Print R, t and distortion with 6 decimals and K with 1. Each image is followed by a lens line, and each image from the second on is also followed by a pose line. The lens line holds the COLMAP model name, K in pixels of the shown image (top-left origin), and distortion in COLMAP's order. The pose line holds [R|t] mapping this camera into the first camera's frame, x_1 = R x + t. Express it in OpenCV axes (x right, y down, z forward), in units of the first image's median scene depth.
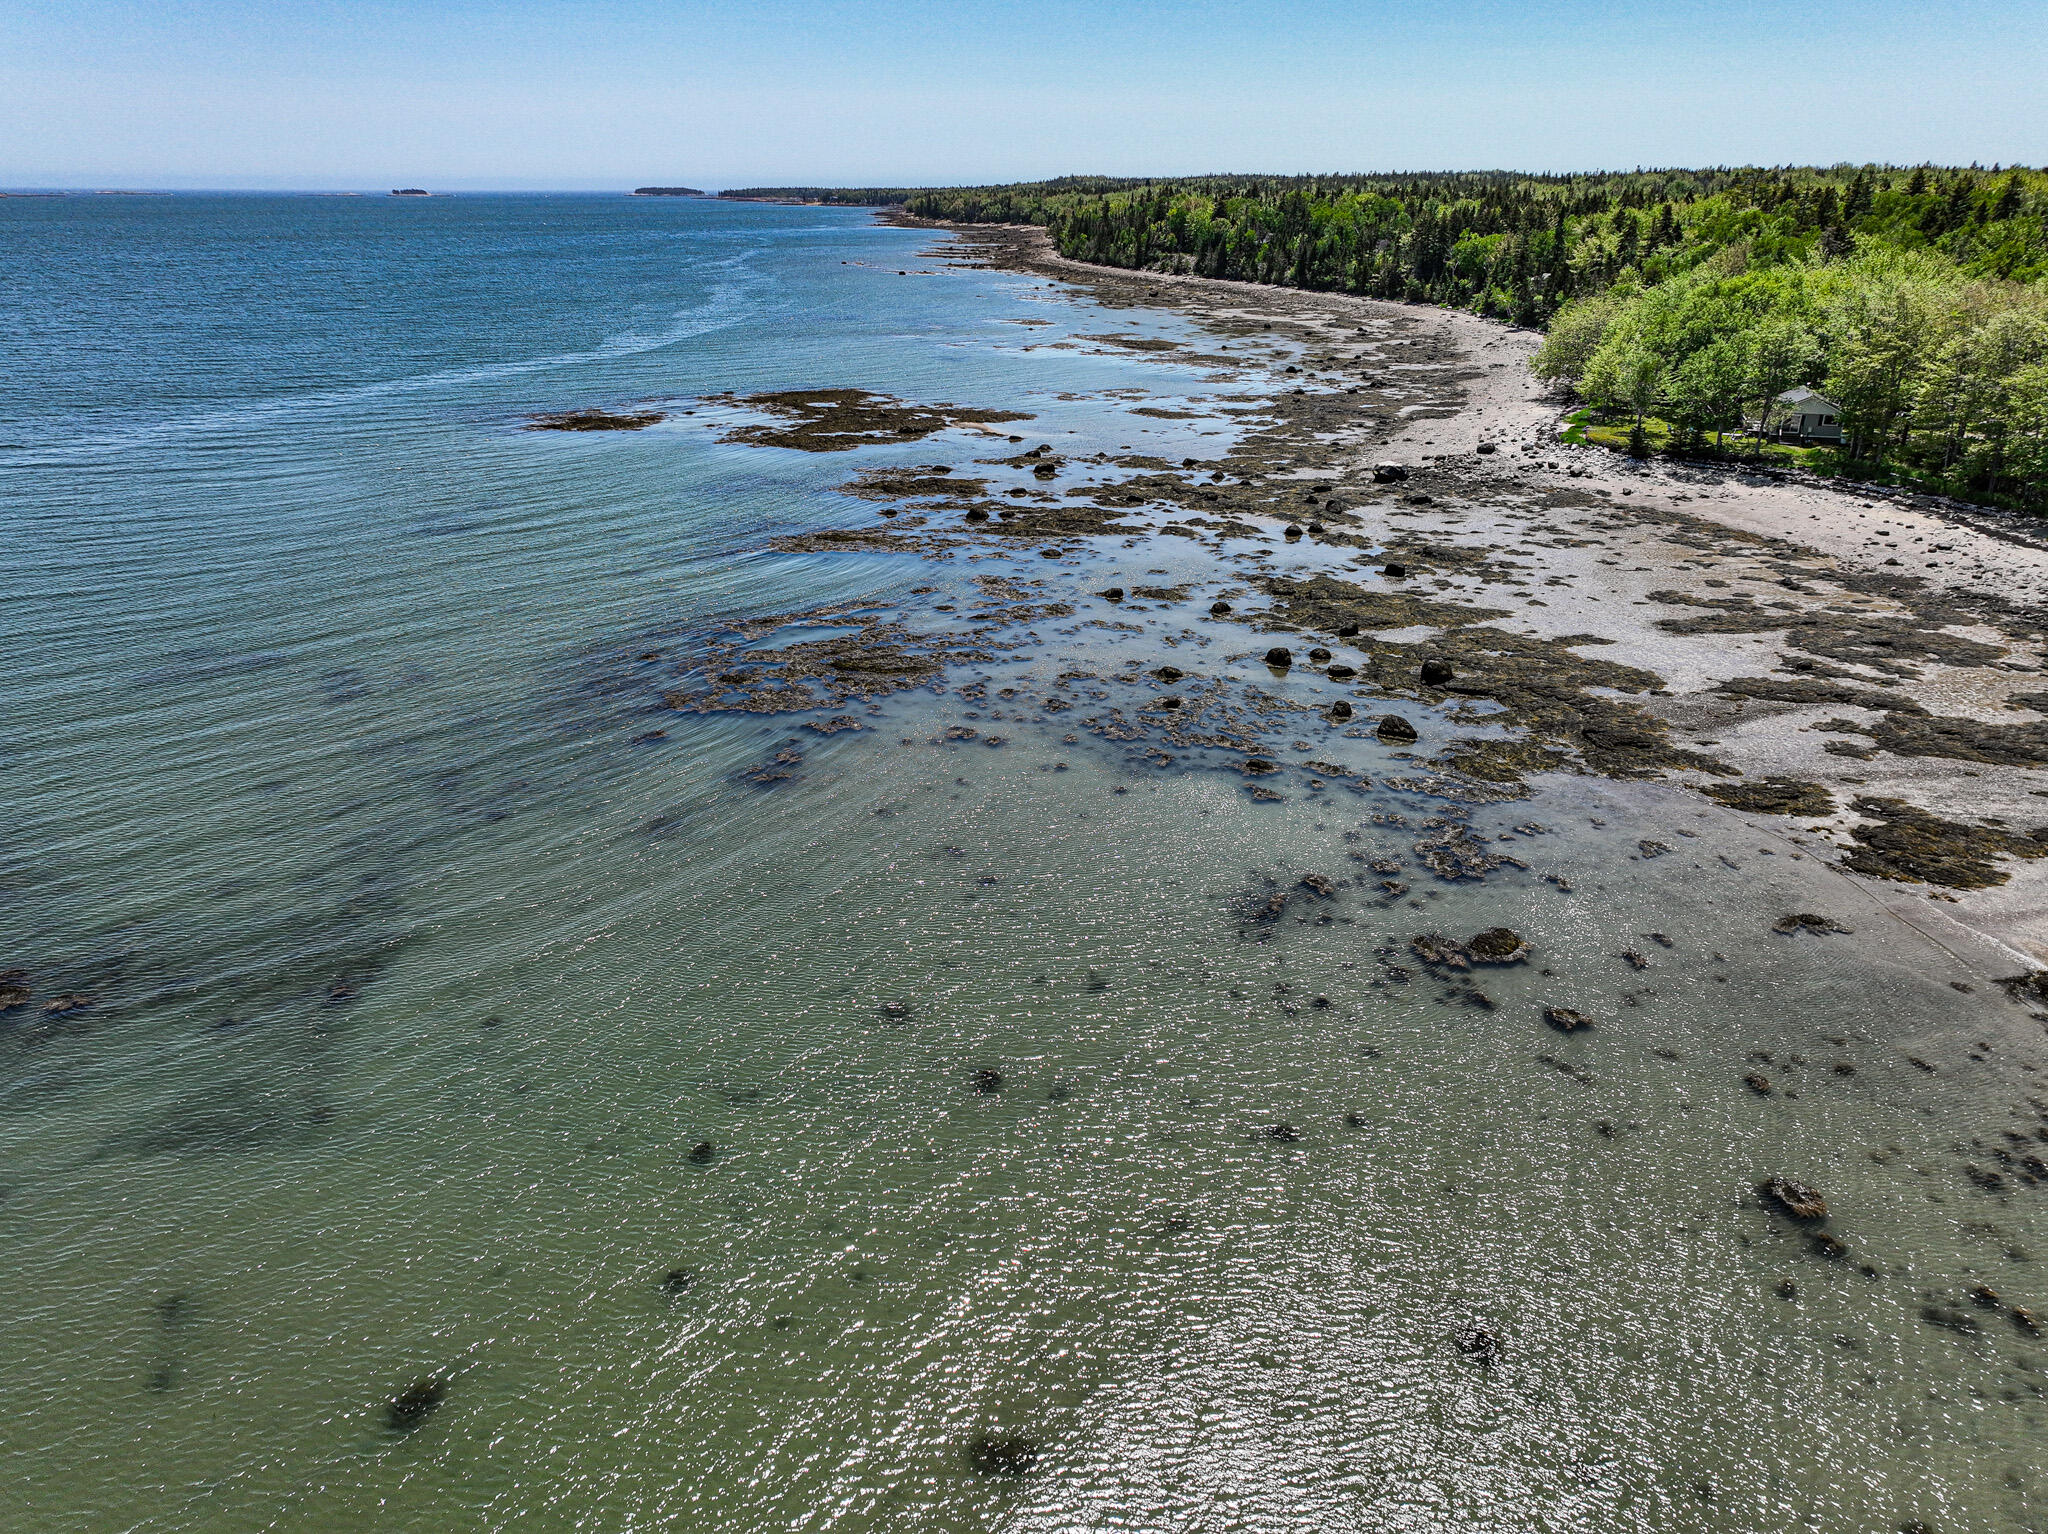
lens RADIAL K [[1437.4, 0, 1035.7], [0, 1437.4, 769.8], [0, 0, 1]] dist [-0.003901, 0.021160]
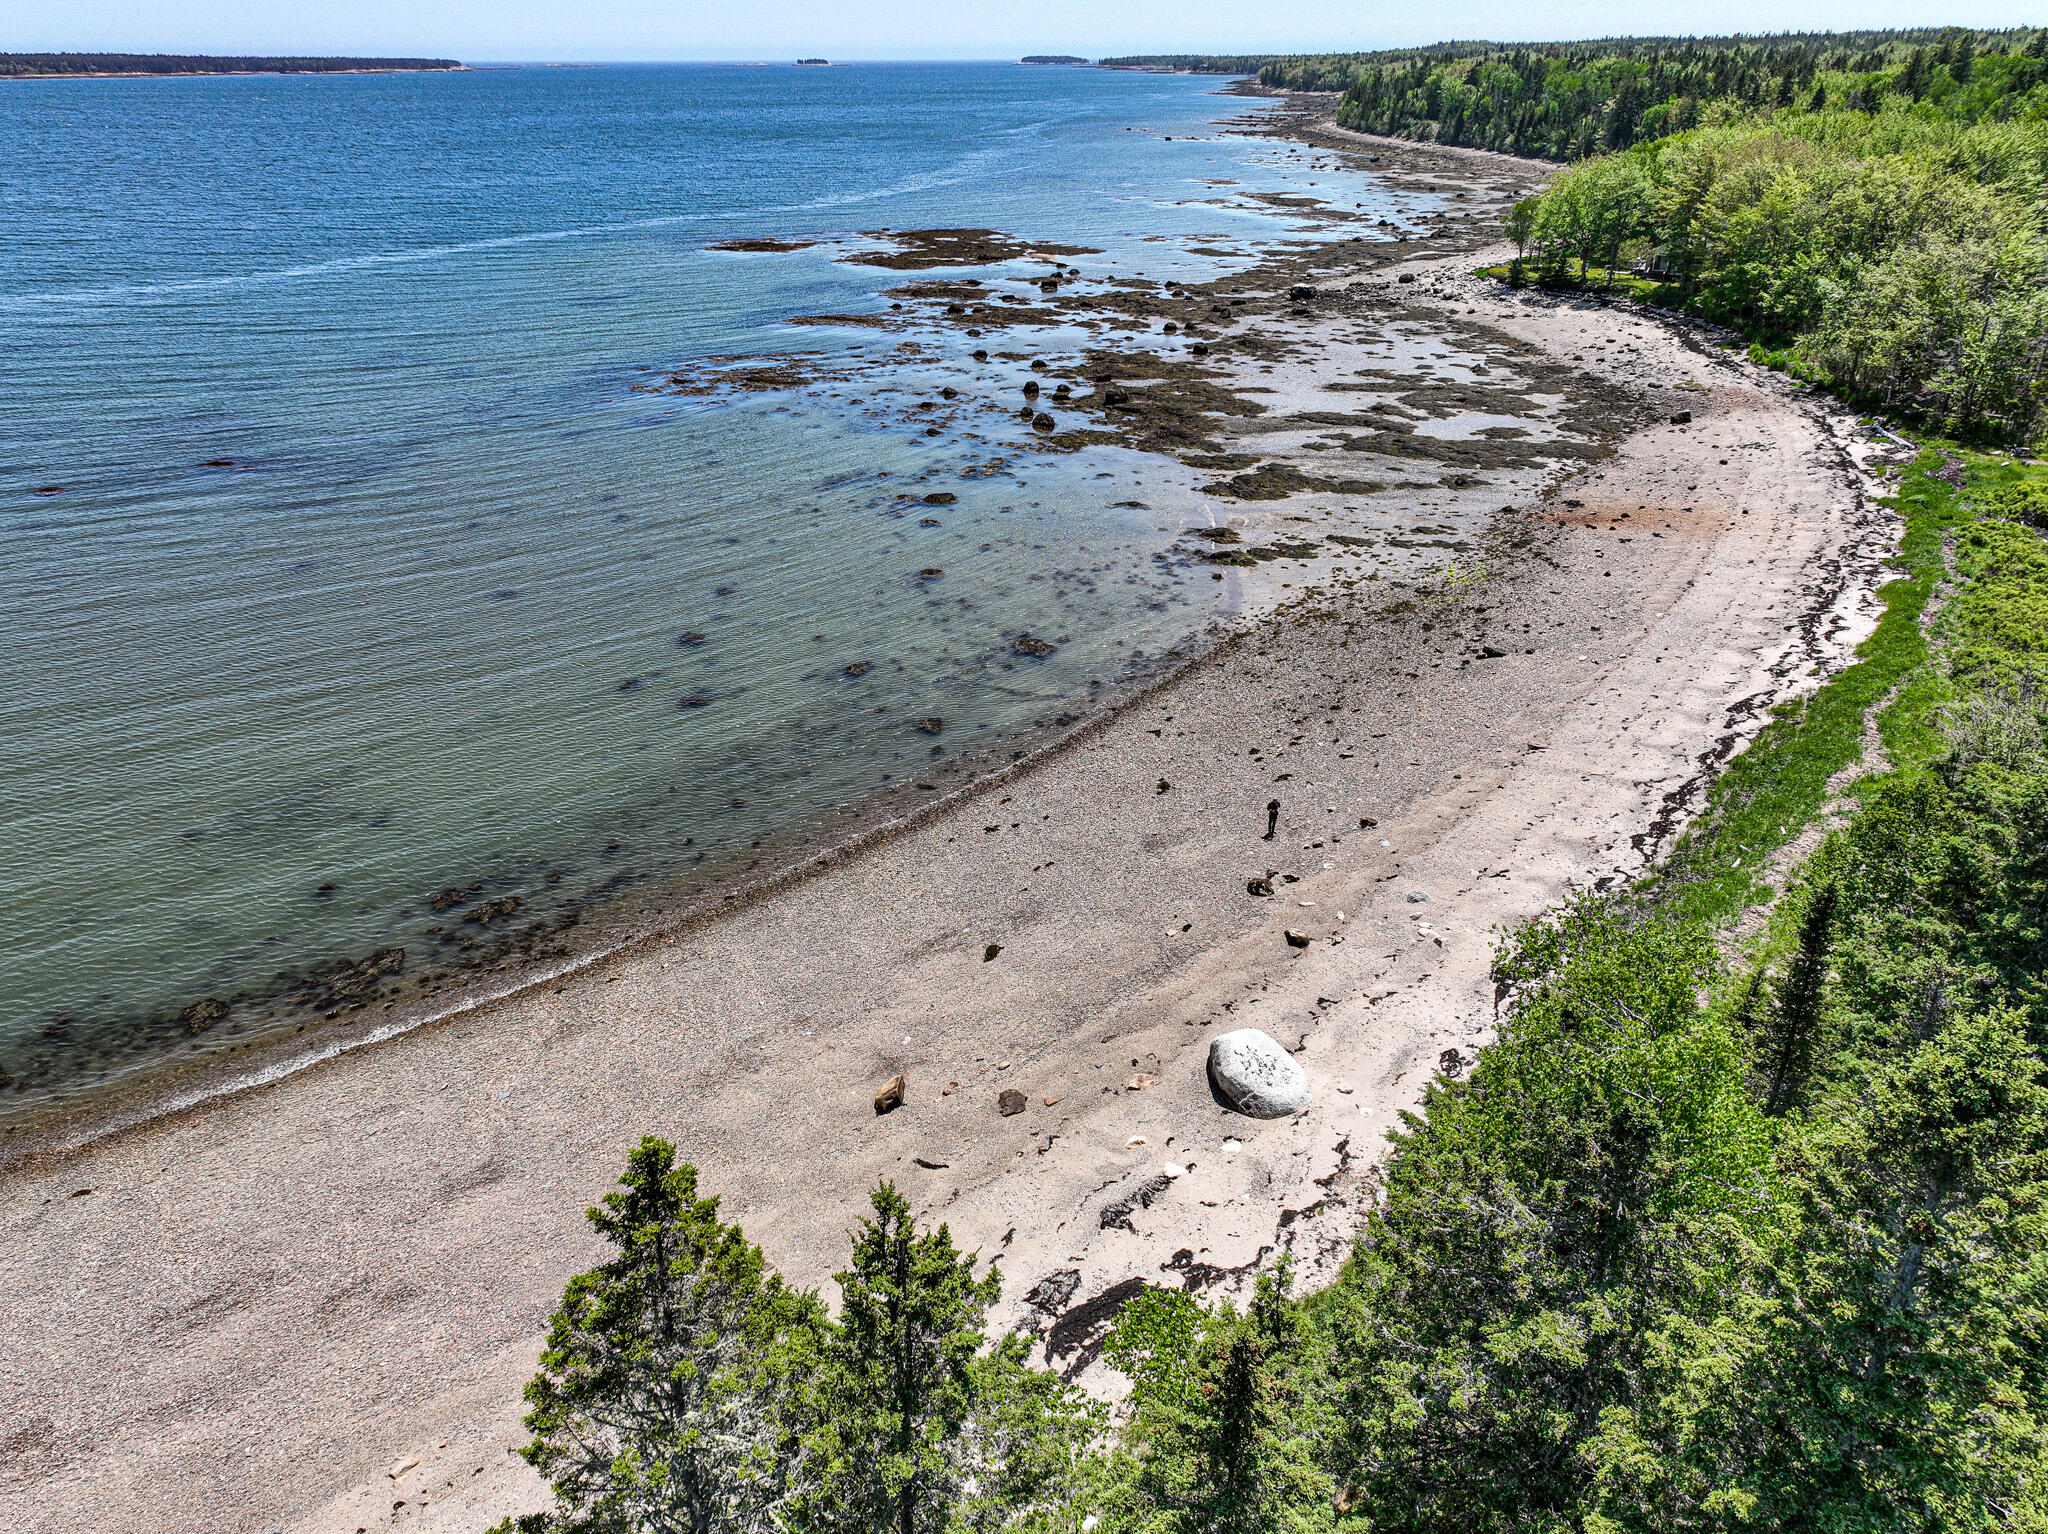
lens RADIAL K [[1437.4, 0, 1027.9], [0, 1437.4, 766.0], [0, 0, 1]] dist [-0.003901, 0.021160]
pose [[0.967196, 0.108649, -0.229622, 0.111033], [-0.091264, 0.992188, 0.085052, 0.036775], [0.237069, -0.061305, 0.969556, -0.091629]]
